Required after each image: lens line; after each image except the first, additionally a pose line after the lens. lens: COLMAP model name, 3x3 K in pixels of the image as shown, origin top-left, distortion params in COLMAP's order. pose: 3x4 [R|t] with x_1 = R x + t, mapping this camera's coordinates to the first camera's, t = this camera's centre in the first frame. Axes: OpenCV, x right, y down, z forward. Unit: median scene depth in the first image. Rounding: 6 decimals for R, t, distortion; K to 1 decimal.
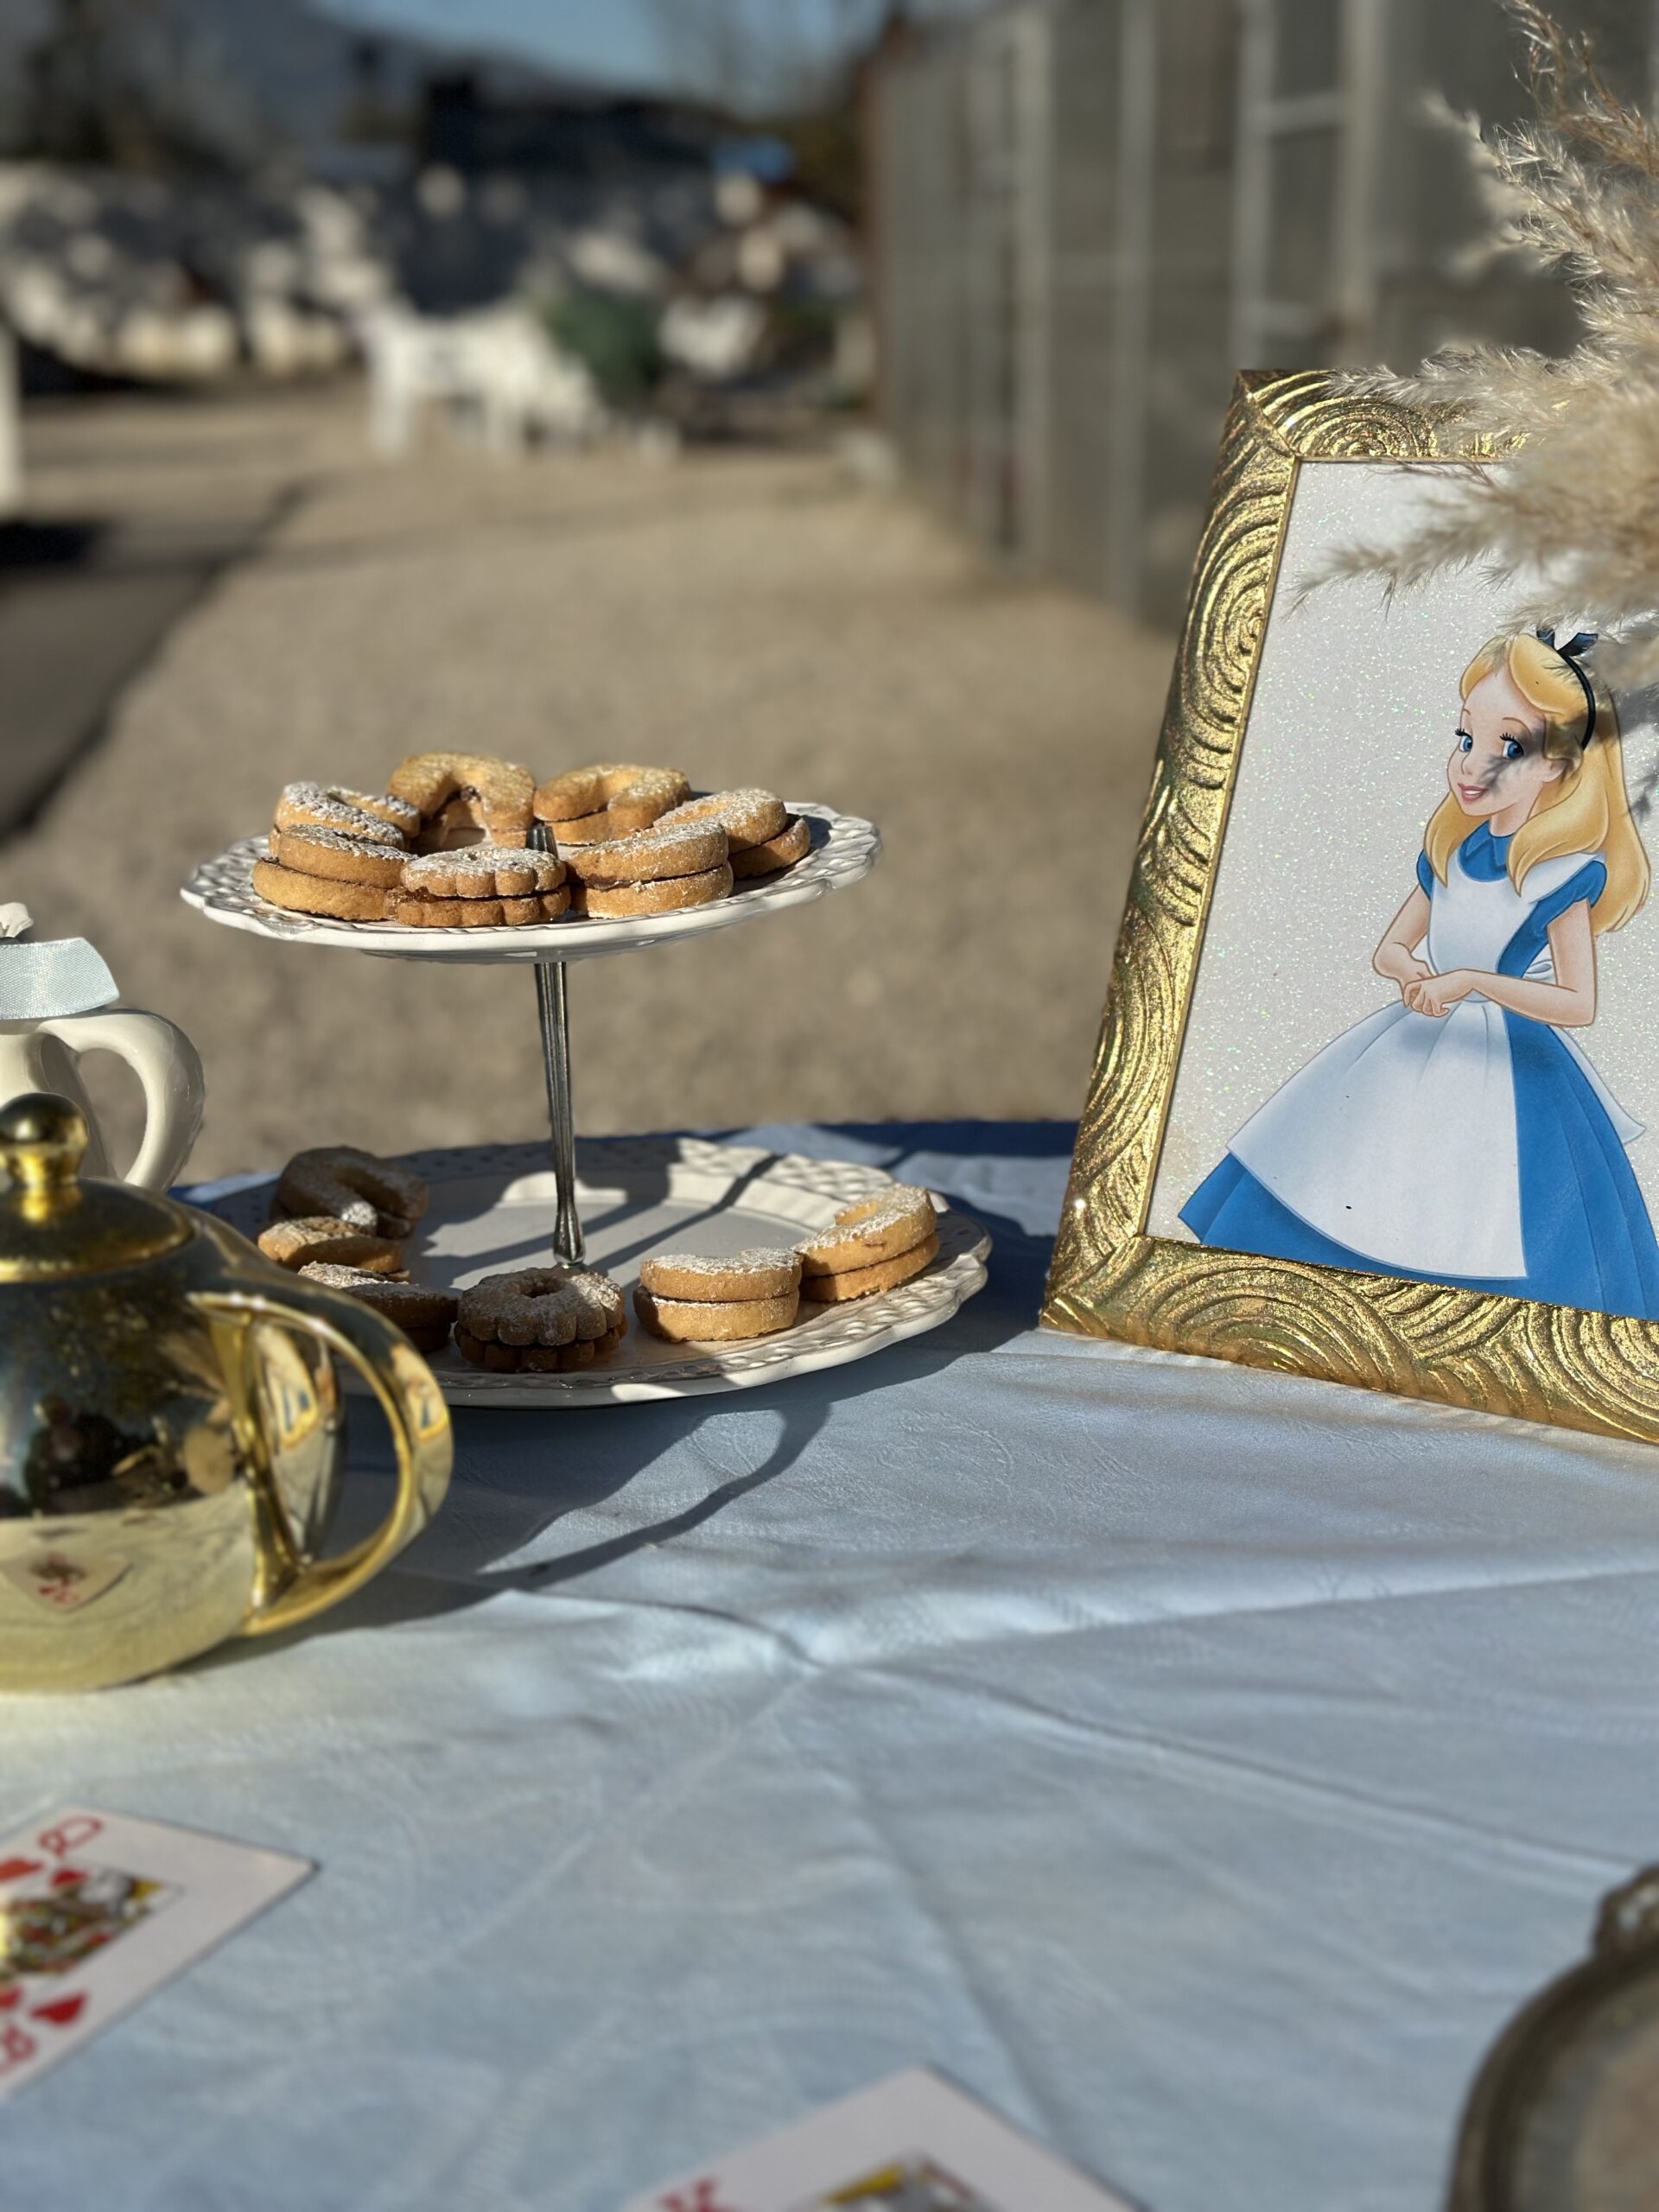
lens RADIAL K [[3069.7, 0, 827.3], [0, 3069.7, 1101.1], [0, 0, 1]] dist [0.061852, 0.000000]
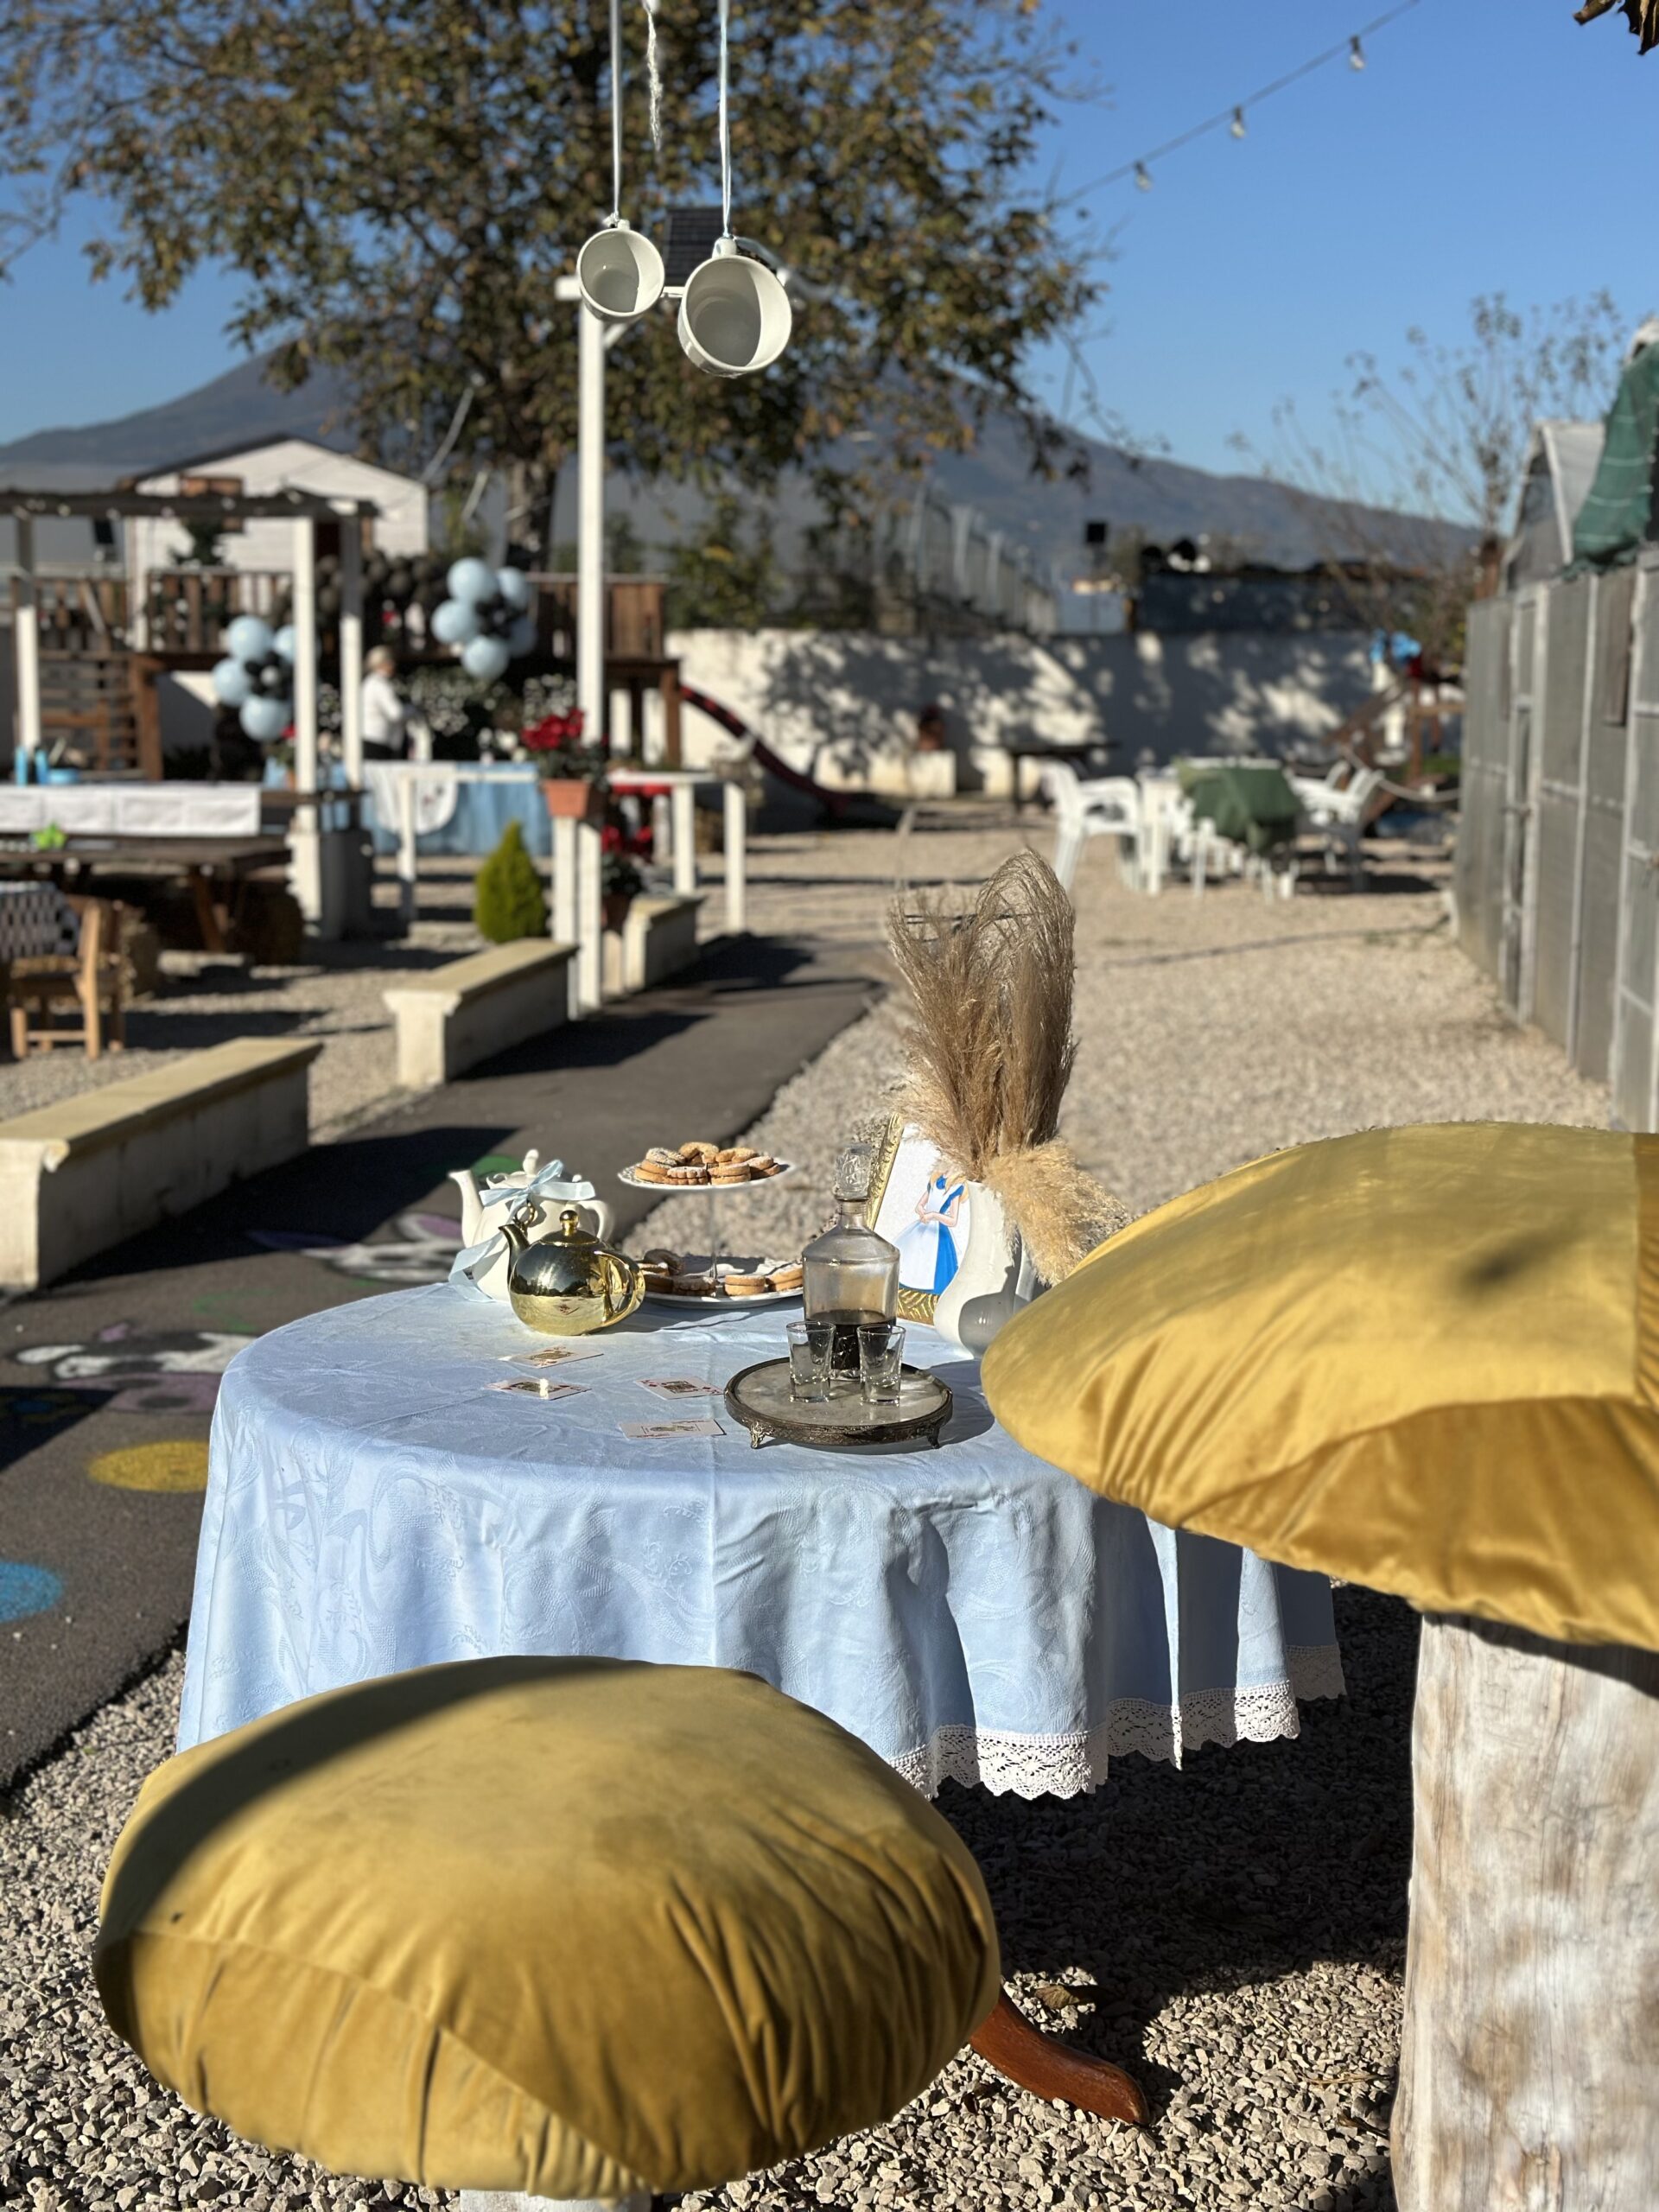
lens RADIAL K [[3069.7, 0, 825.9], [0, 3069.7, 1101.7], [0, 0, 1]] dist [0.061852, 0.000000]
pose [[0.970475, 0.048645, -0.236247, 0.922285], [-0.077422, 0.990448, -0.114098, 0.254823], [0.228440, 0.129020, 0.964971, -2.607705]]
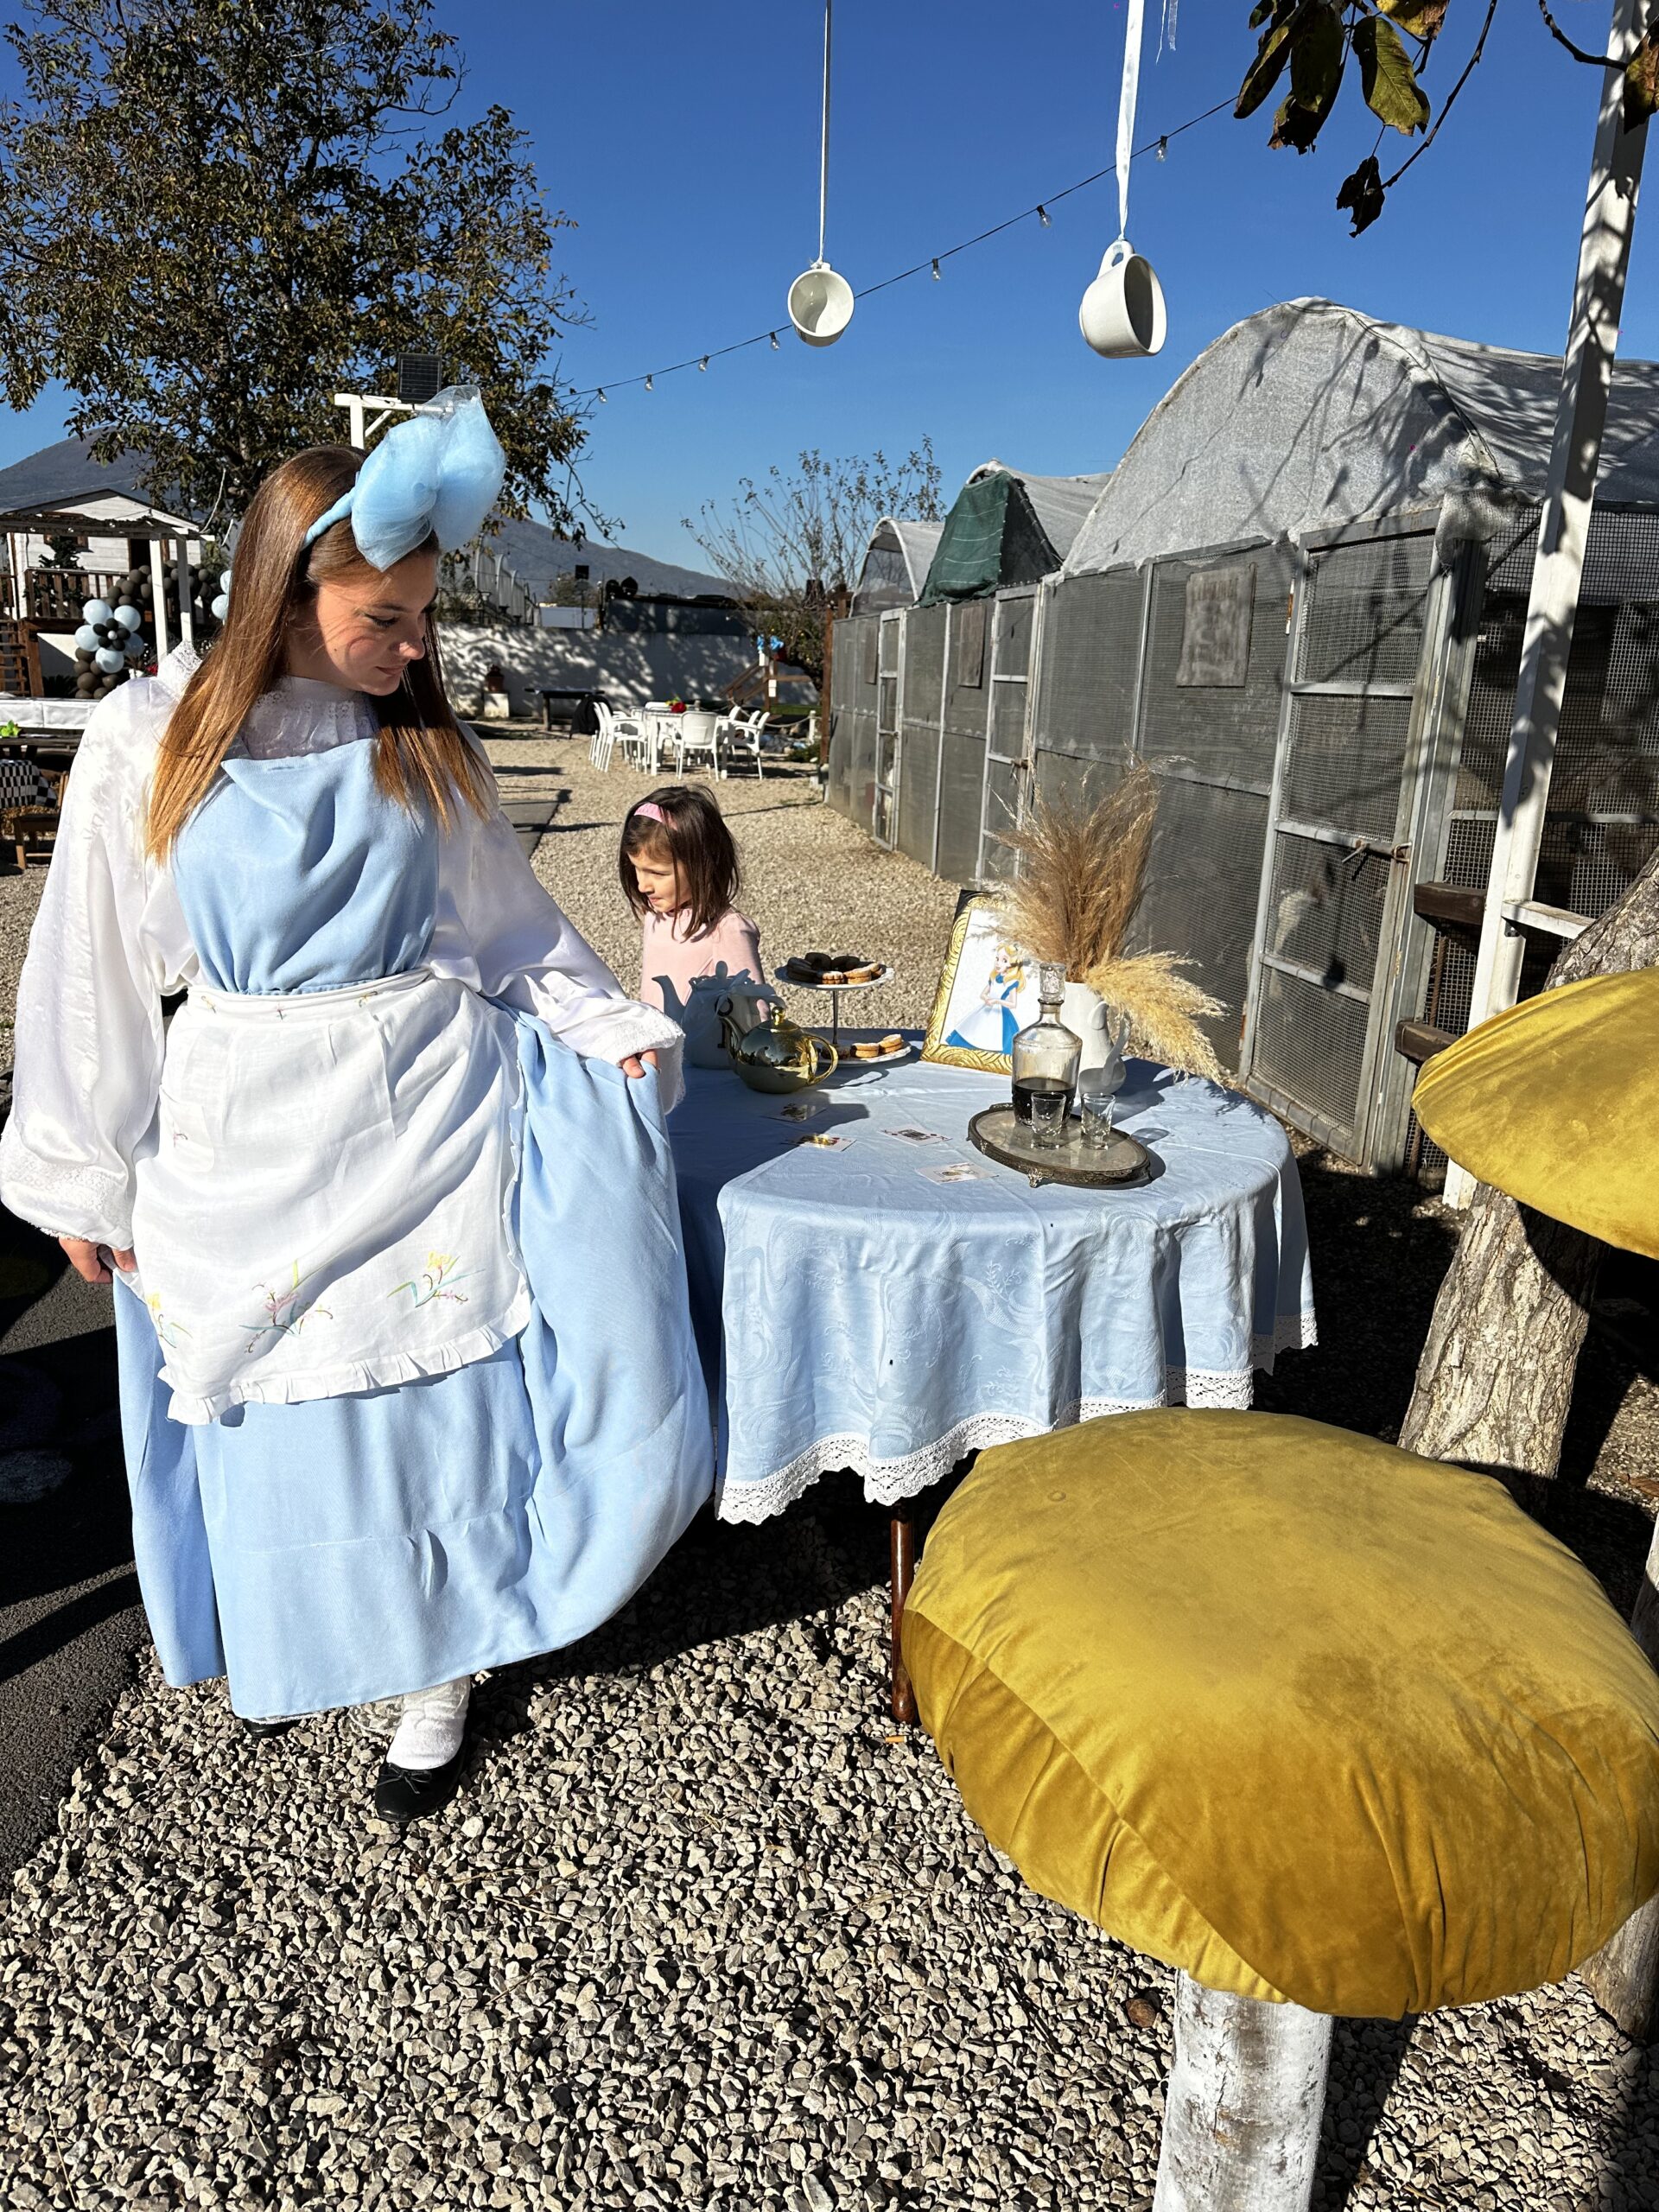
lens RADIAL K [[1564.2, 0, 841.0], [0, 1564.2, 1108.8], [0, 0, 1]] dist [-0.022173, -0.010442]
pose [[0.998112, 0.042468, 0.044384, -0.193357], [-0.043061, 0.998994, 0.012492, 0.131252], [-0.043809, -0.014380, 0.998936, -1.814582]]
